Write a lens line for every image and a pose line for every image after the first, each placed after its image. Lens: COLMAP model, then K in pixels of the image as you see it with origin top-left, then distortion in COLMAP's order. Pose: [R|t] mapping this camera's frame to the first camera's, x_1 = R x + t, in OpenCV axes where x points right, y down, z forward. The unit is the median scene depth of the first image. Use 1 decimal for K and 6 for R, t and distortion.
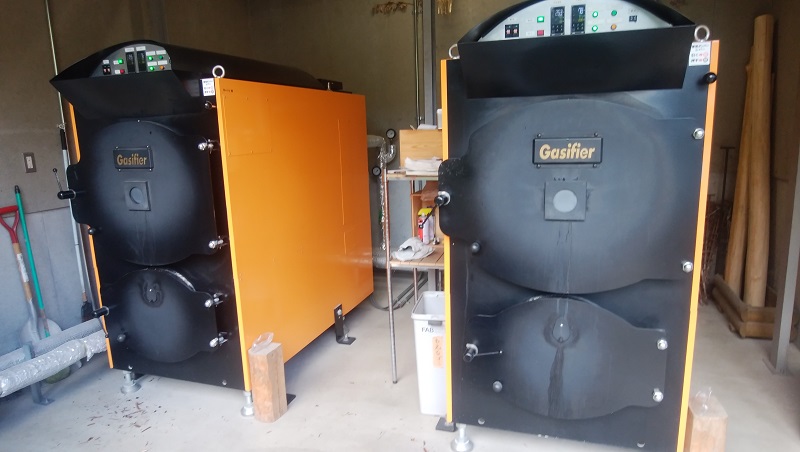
lens RADIAL K [[518.0, 0, 398.0], [0, 518.0, 225.3], [0, 0, 1]] dist [-0.007367, -0.000986]
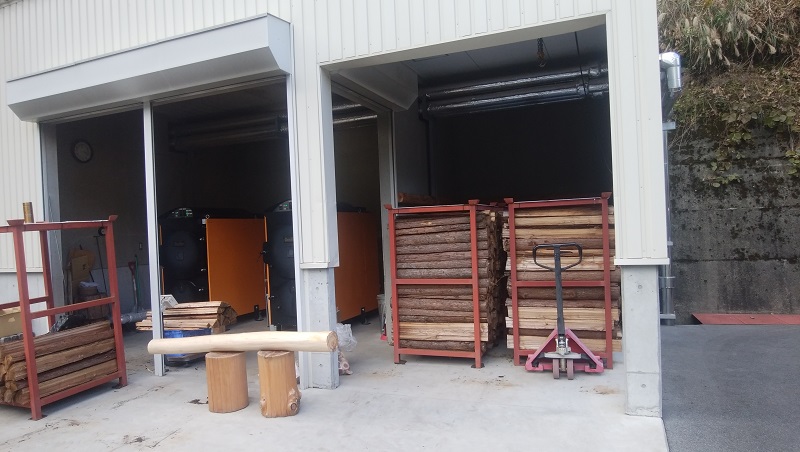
lens RADIAL K [[518.0, 0, 400.7], [0, 518.0, 228.6], [0, 0, 1]] dist [-0.007367, -0.000986]
pose [[0.999288, -0.009614, -0.036484, 0.962881], [0.002887, 0.983639, -0.180126, 0.357448], [0.037618, 0.179893, 0.982967, -2.087344]]
